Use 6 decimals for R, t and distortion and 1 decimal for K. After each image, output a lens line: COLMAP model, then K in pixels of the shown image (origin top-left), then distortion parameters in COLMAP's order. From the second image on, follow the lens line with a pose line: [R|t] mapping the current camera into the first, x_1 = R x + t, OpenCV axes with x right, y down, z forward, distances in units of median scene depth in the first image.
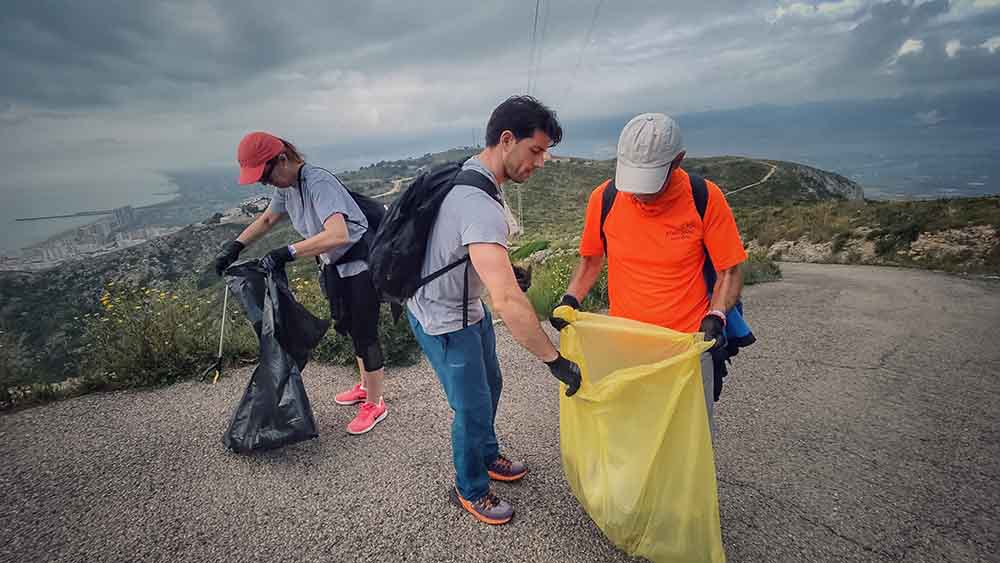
lens RADIAL K [[459.5, 0, 500.0], [0, 459.5, 281.5], [0, 0, 1]] dist [-0.014646, 0.010522]
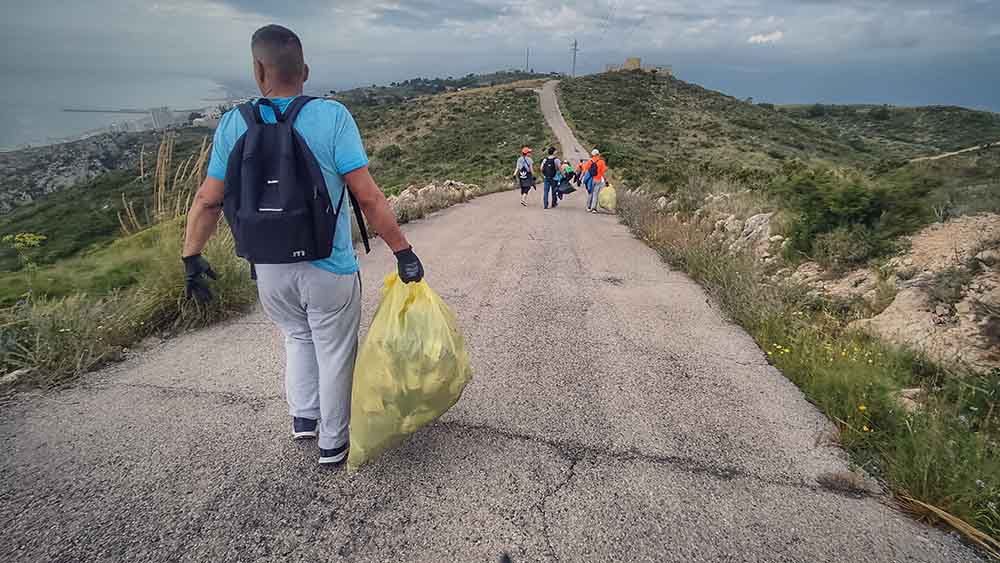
lens RADIAL K [[459.5, 0, 500.0], [0, 459.5, 281.5], [0, 0, 1]] dist [-0.014646, 0.010522]
pose [[0.990065, 0.126517, -0.061359, -0.002221], [-0.118044, 0.984957, 0.126195, -0.026418], [0.076402, -0.117698, 0.990106, 0.252481]]
